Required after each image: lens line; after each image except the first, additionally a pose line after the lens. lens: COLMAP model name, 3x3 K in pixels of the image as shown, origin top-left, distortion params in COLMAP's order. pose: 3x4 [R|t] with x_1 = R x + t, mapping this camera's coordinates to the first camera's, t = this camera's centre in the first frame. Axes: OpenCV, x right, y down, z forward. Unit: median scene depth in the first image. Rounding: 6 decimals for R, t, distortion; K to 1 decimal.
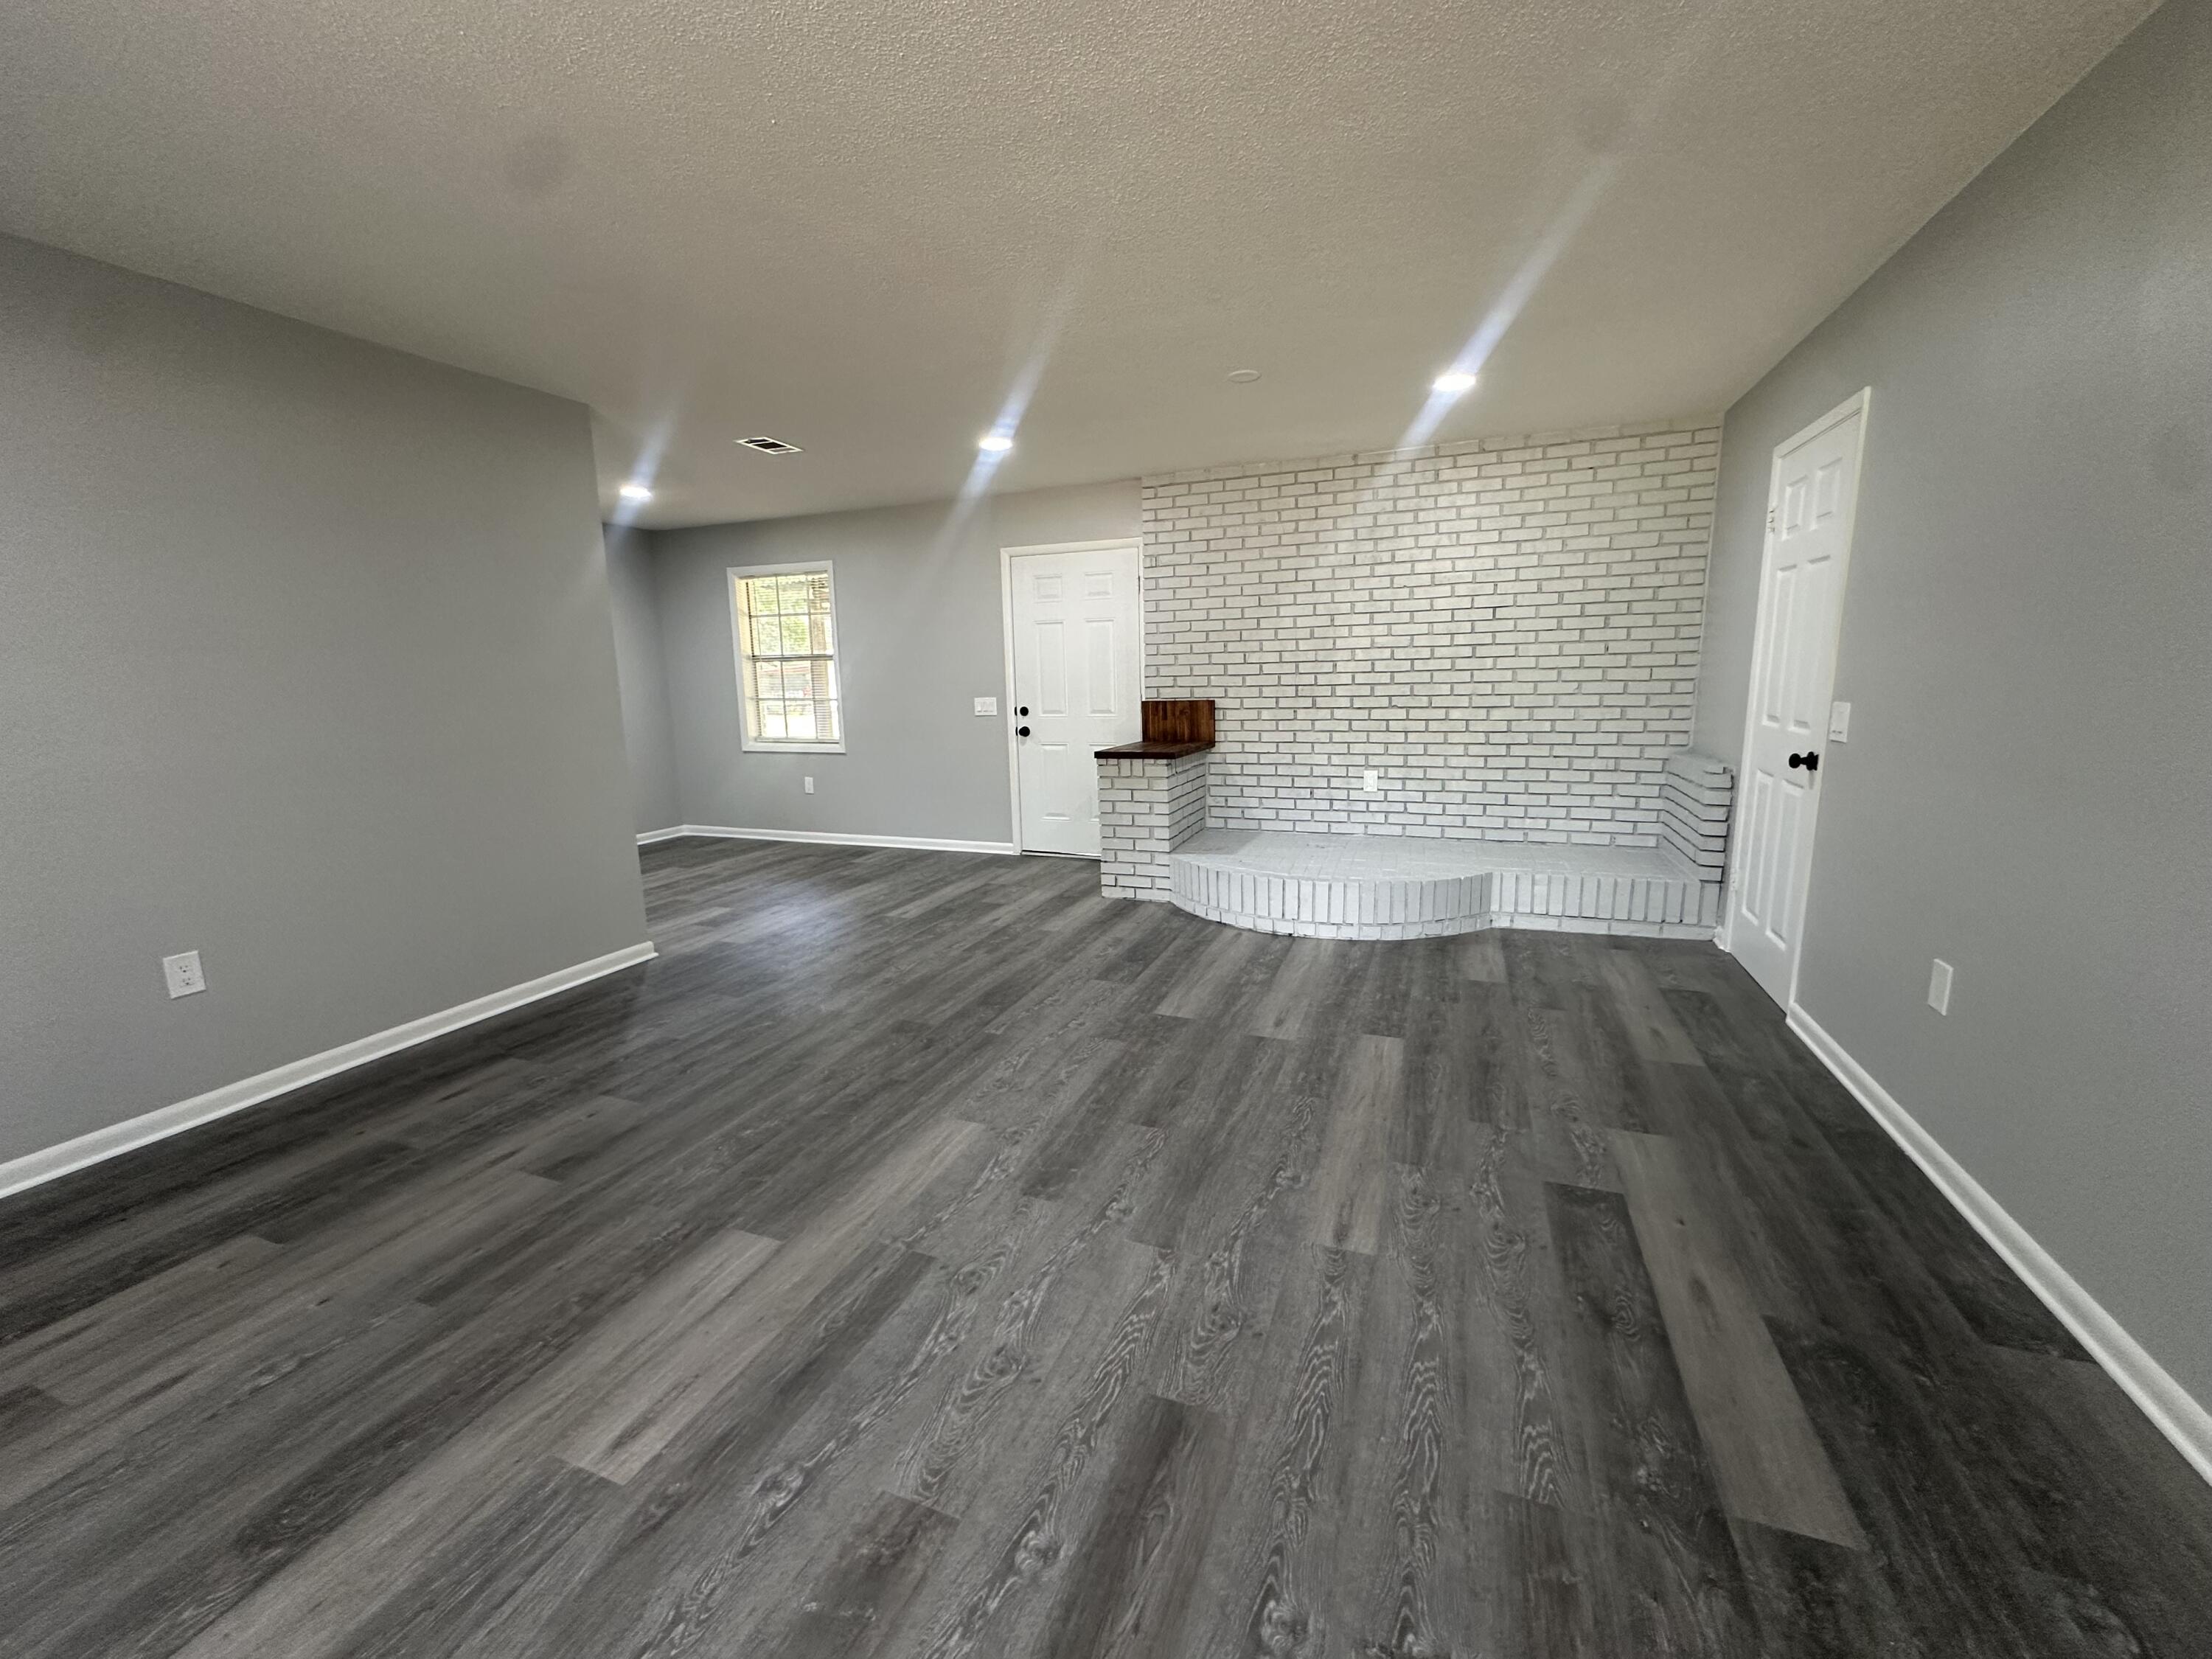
lens RADIAL K [[891.5, 0, 1106.0], [0, 891.5, 829.5], [0, 0, 1]] dist [-0.000577, 0.000043]
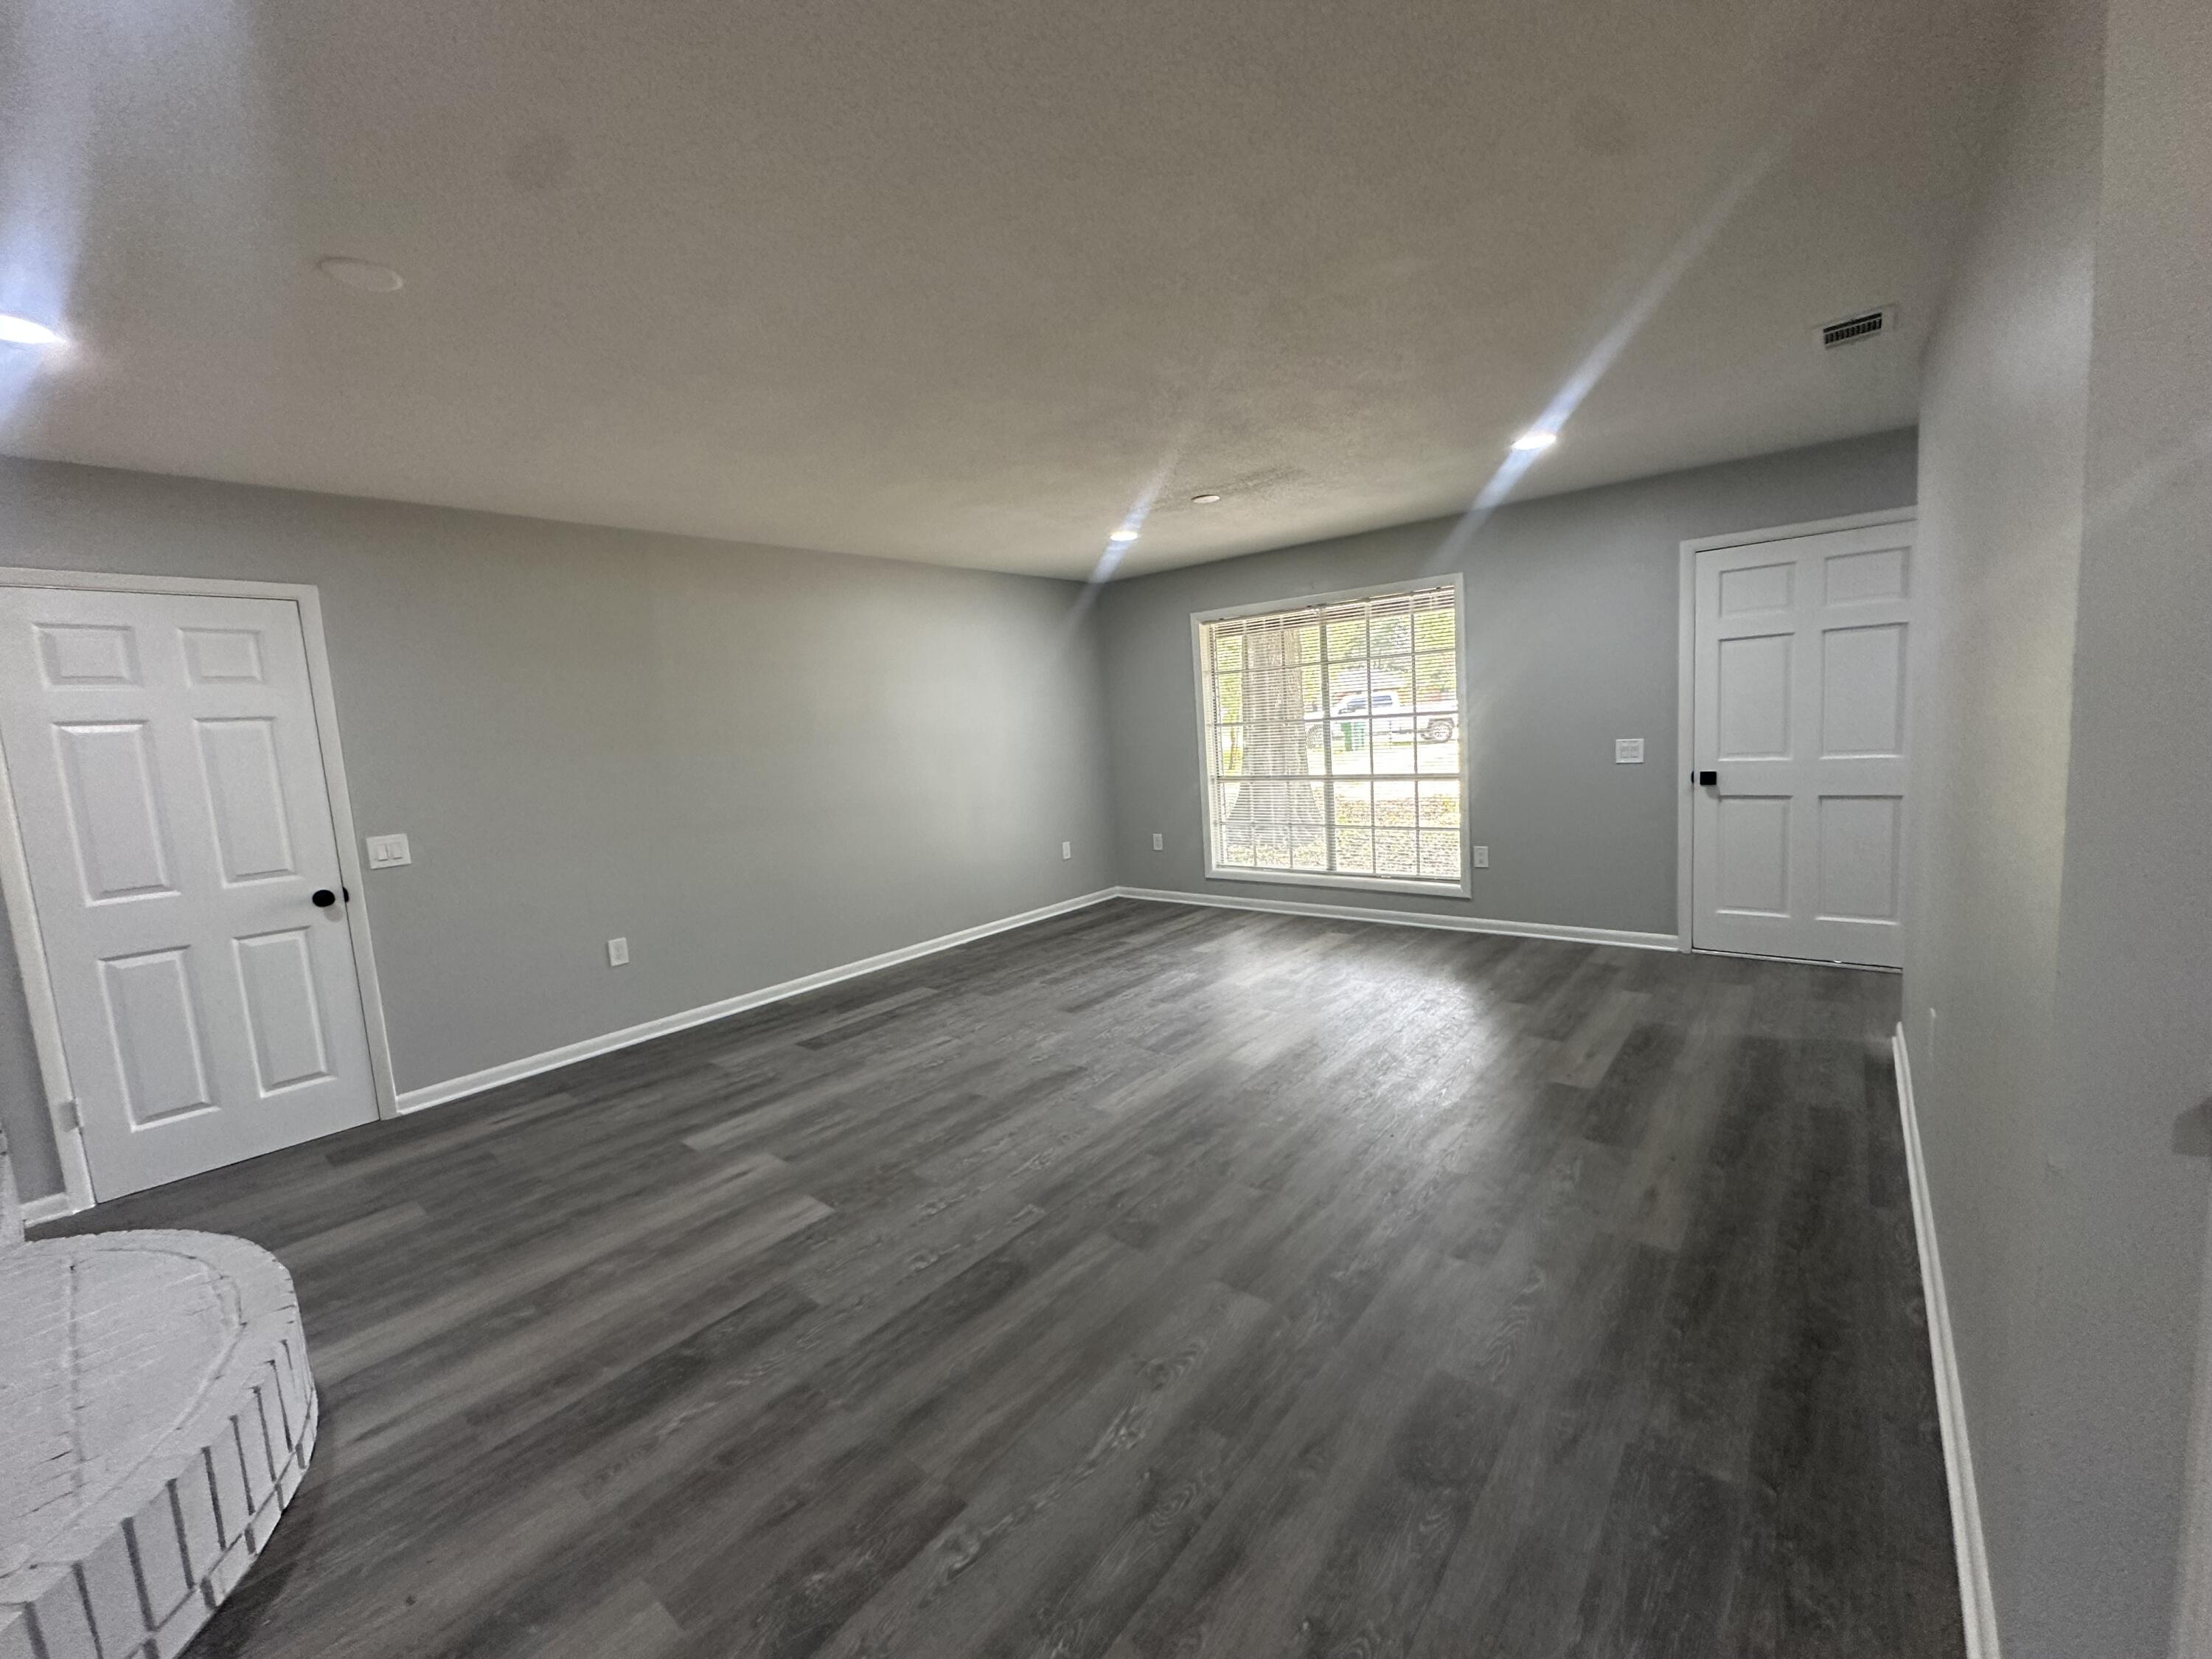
lens RADIAL K [[891.5, 0, 1106.0], [0, 891.5, 829.5], [0, 0, 1]] dist [-0.000577, 0.000043]
pose [[-0.946739, 0.045241, 0.318807, -0.478547], [0.138764, 0.950751, 0.277158, -0.325916], [-0.290567, 0.306635, -0.906392, 1.676933]]
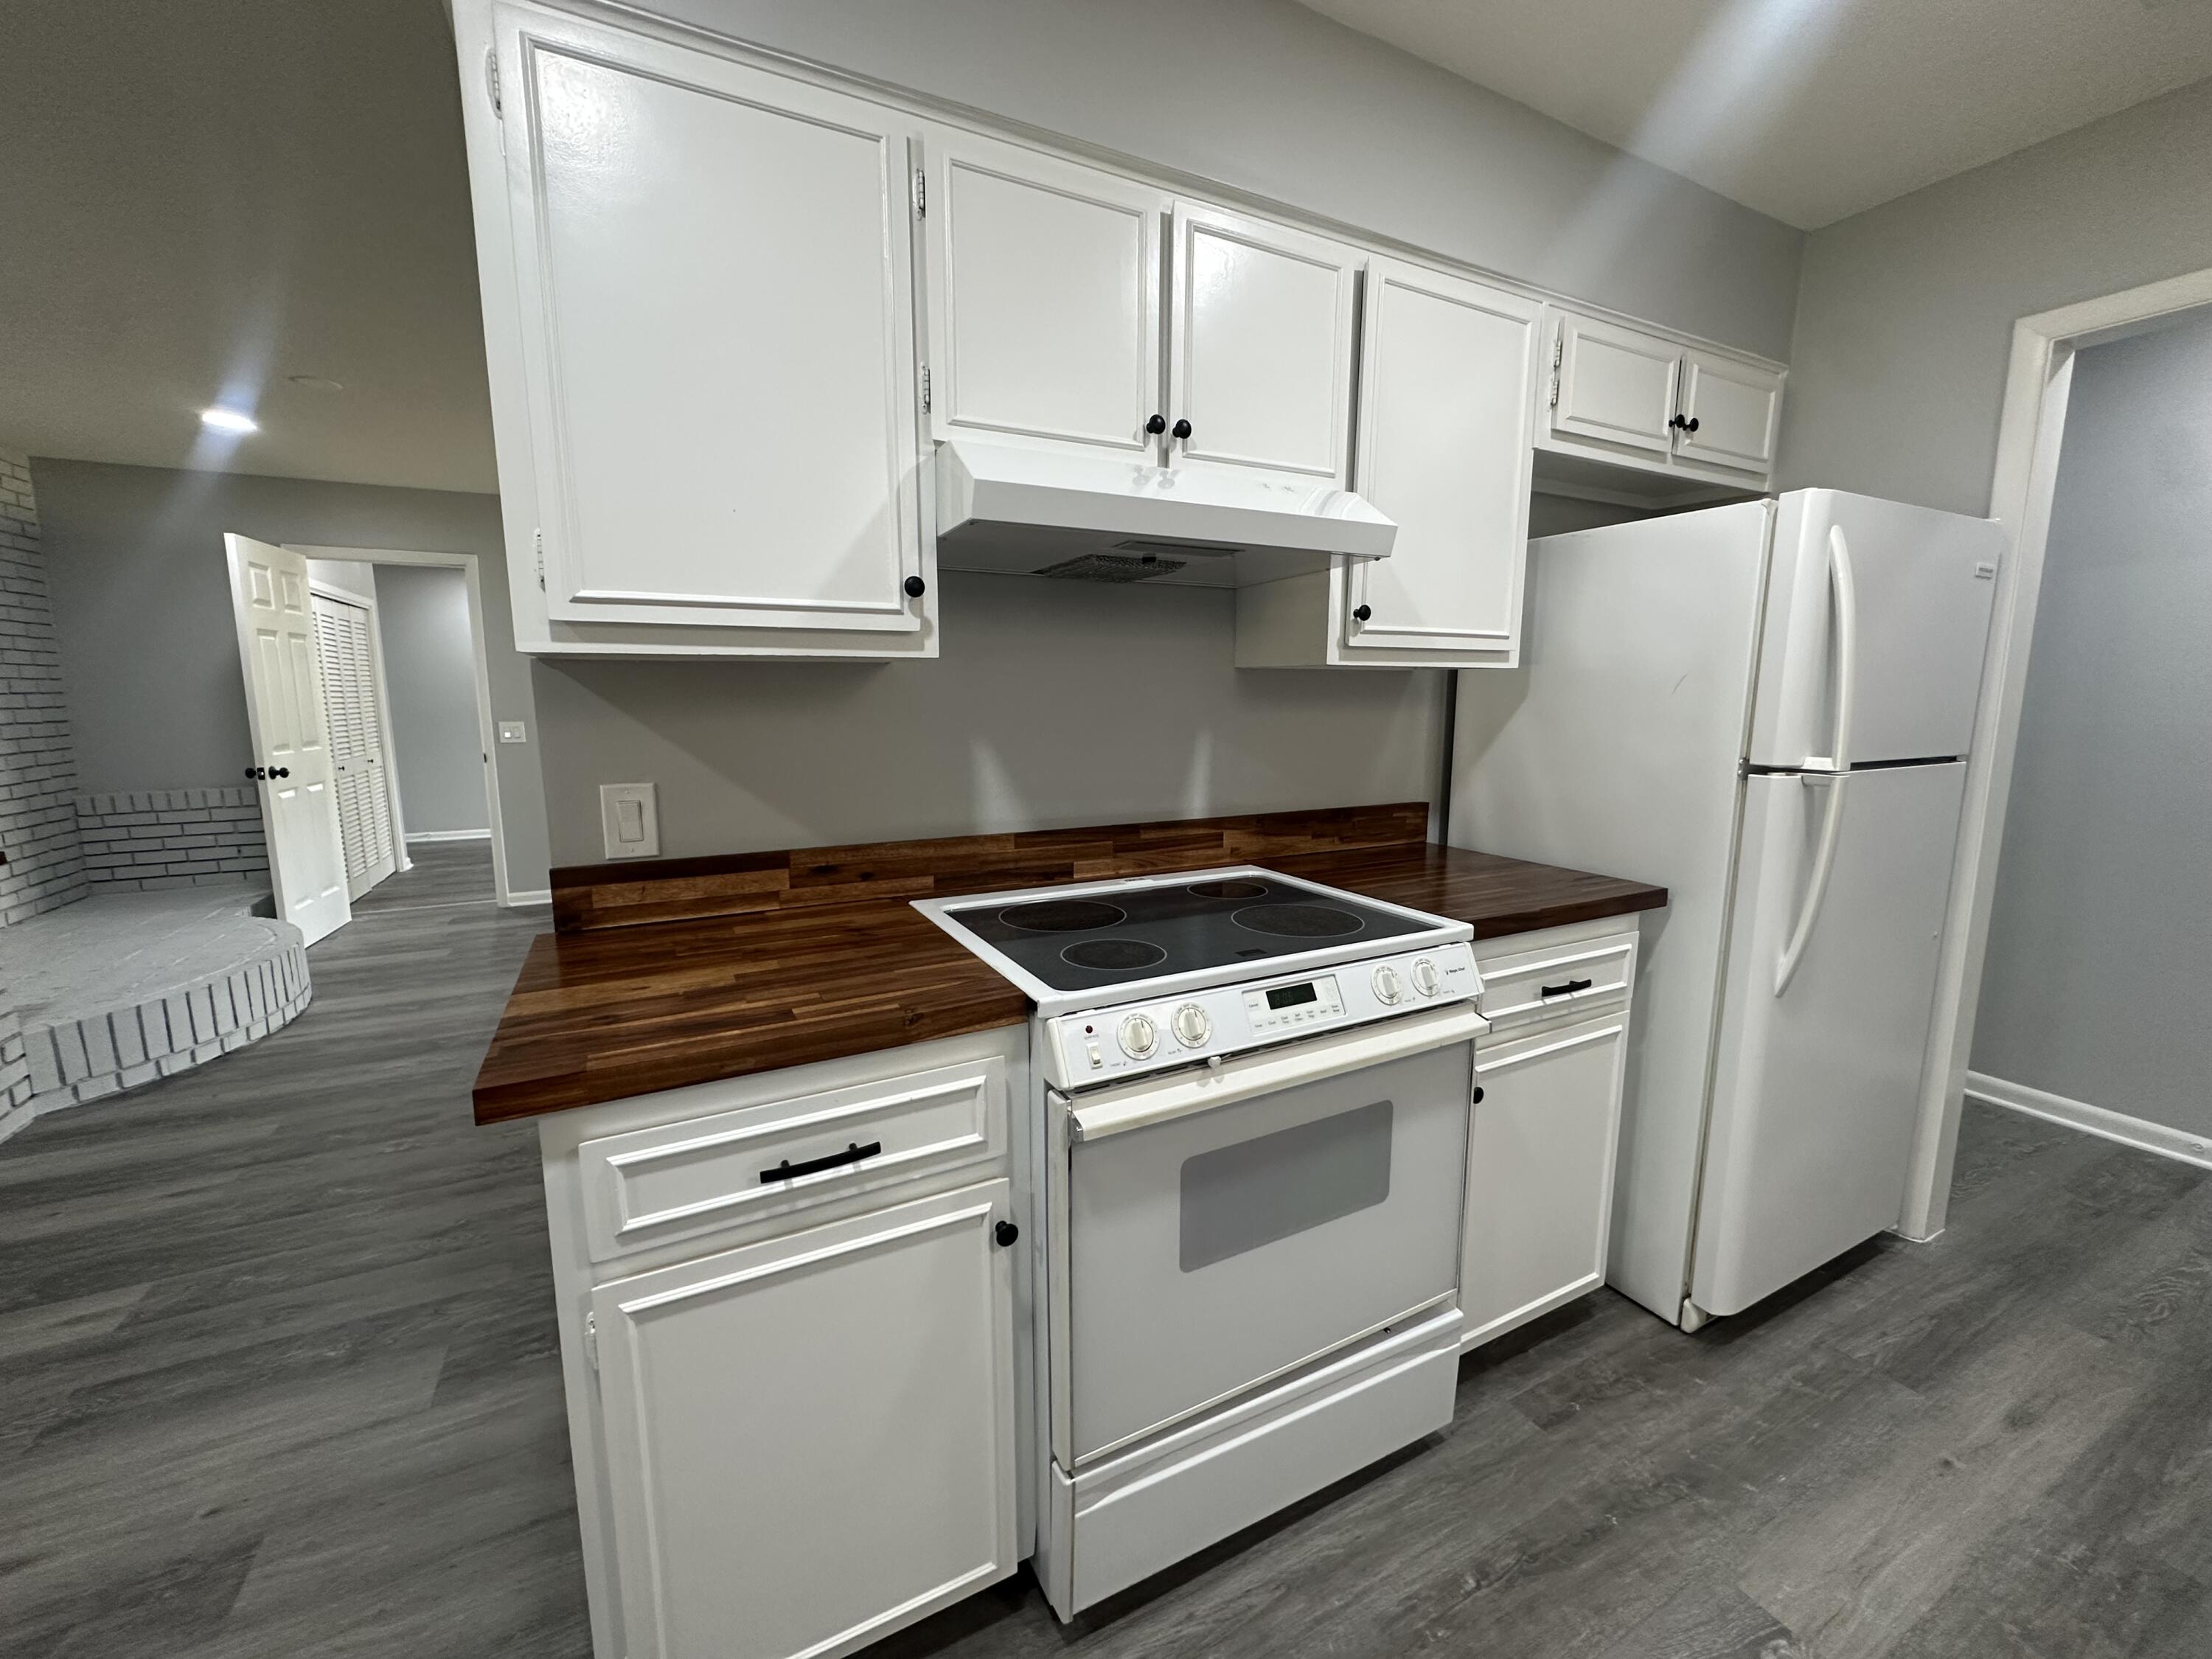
lens RADIAL K [[891.5, 0, 1106.0], [0, 891.5, 829.5], [0, 0, 1]] dist [-0.000577, 0.000043]
pose [[-0.754145, -0.079257, 0.651908, -1.250637], [0.131212, 0.954488, 0.267834, -0.241864], [-0.643467, 0.287524, -0.709423, 1.456652]]
